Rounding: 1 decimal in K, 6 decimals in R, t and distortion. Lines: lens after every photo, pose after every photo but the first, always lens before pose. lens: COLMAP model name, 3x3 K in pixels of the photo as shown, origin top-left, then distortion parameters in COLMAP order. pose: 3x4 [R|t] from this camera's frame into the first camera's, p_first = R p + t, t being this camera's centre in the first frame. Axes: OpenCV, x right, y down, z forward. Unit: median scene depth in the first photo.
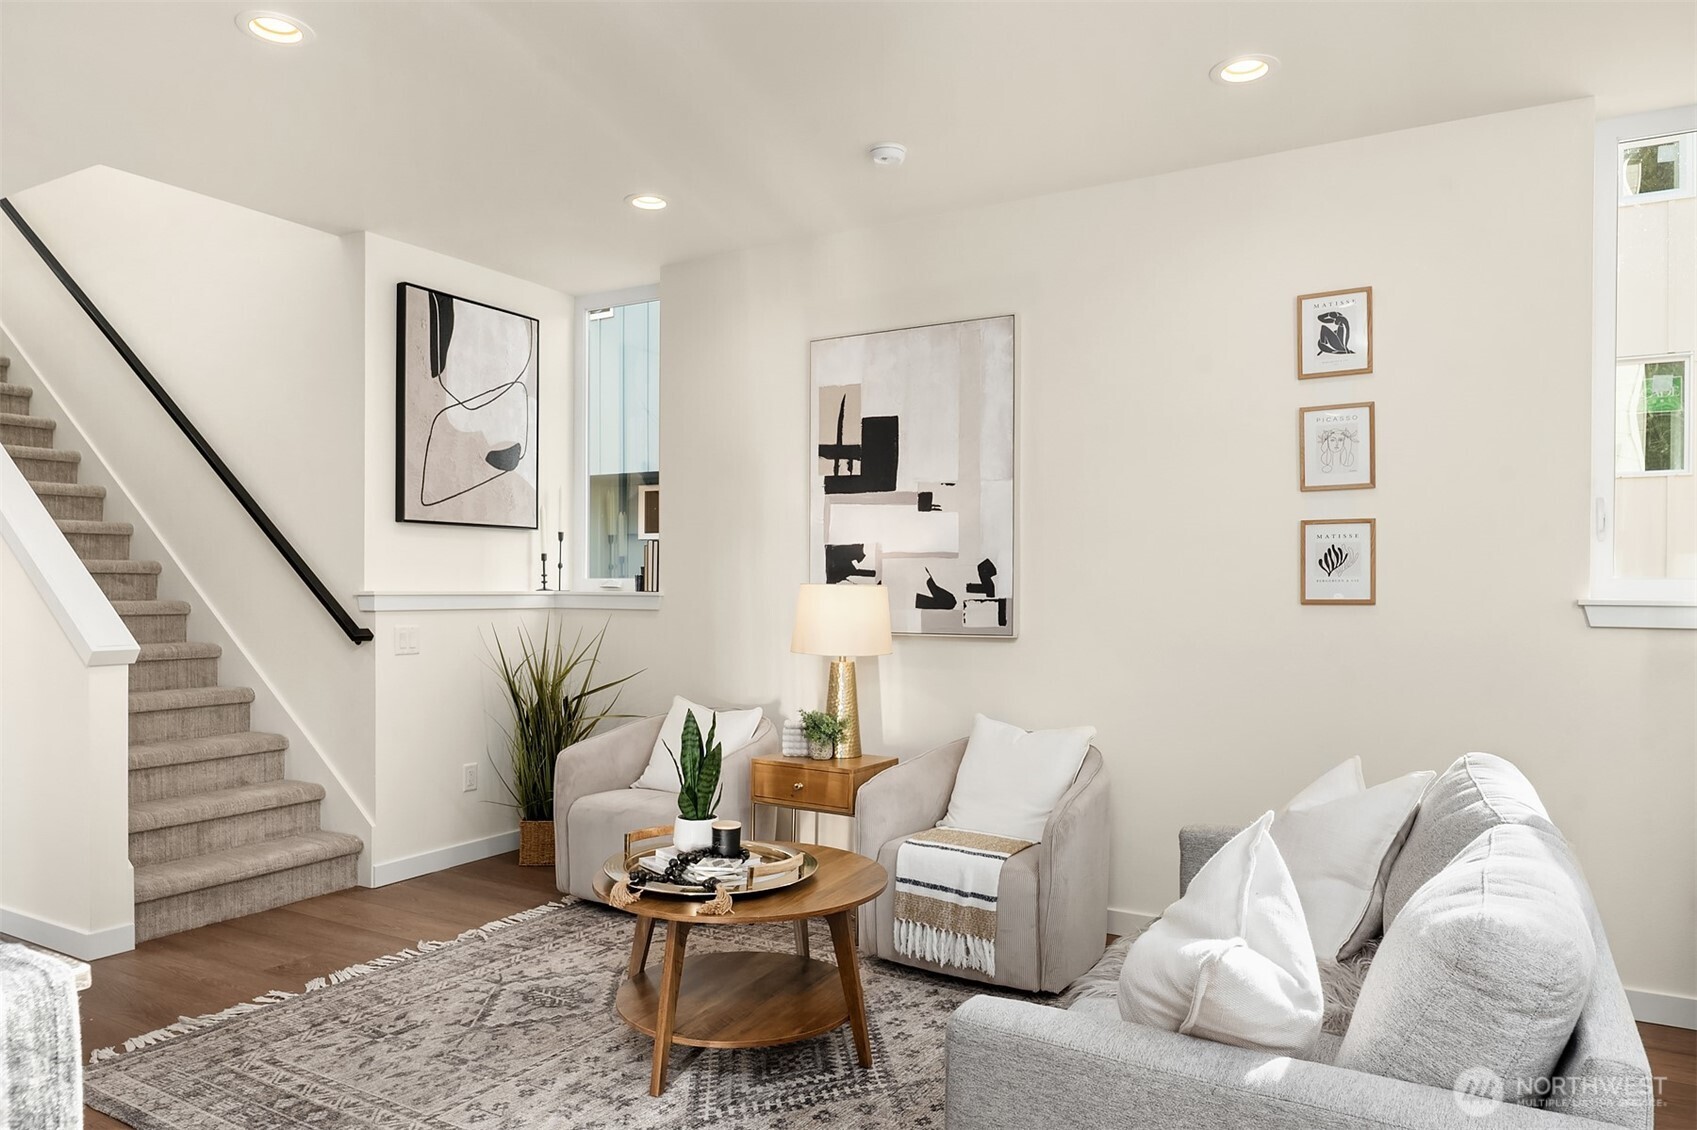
lens RADIAL K [[1105.6, 0, 860.5], [0, 1105.6, 593.2], [0, 0, 1]] dist [-0.004666, -0.007212]
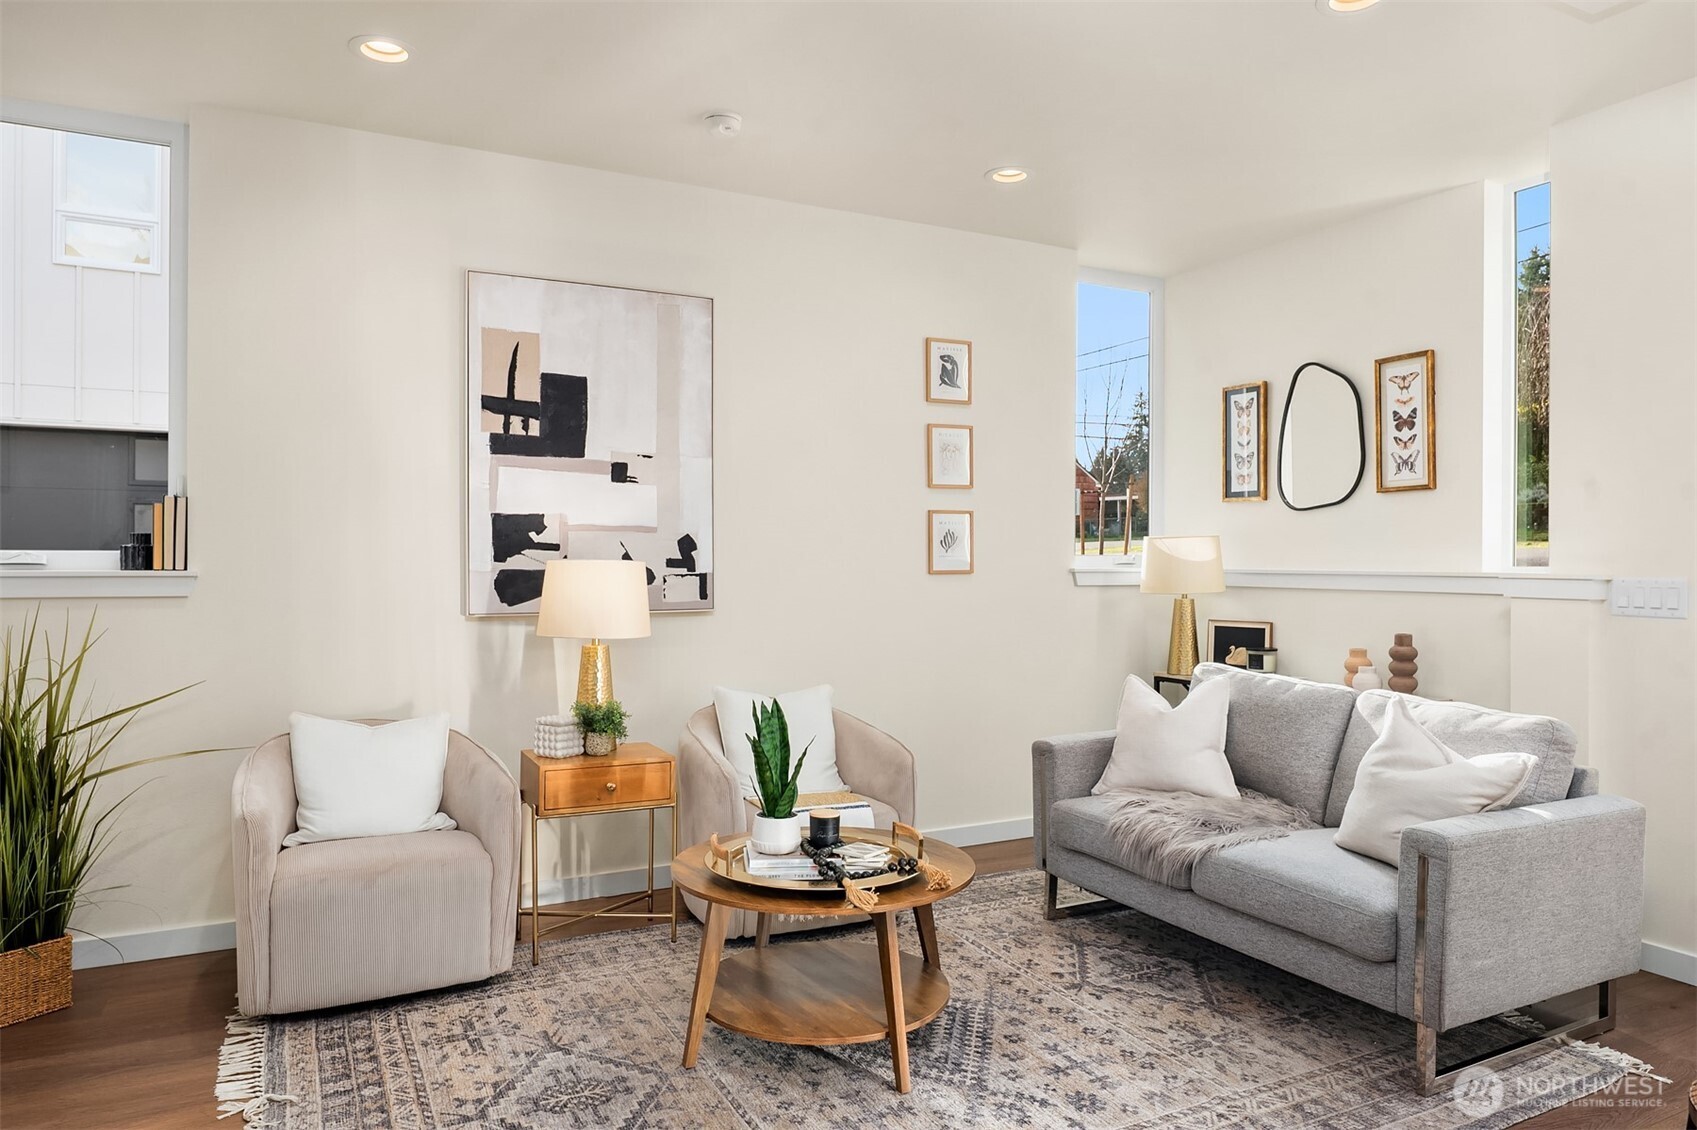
lens RADIAL K [[1105.6, 0, 854.2], [0, 1105.6, 551.4], [0, 0, 1]] dist [-0.004666, -0.007212]
pose [[0.531623, 0.002898, 0.846976, -0.661883], [0.005557, 0.999961, -0.006909, -0.007352], [-0.846963, 0.008380, 0.531586, 0.335284]]
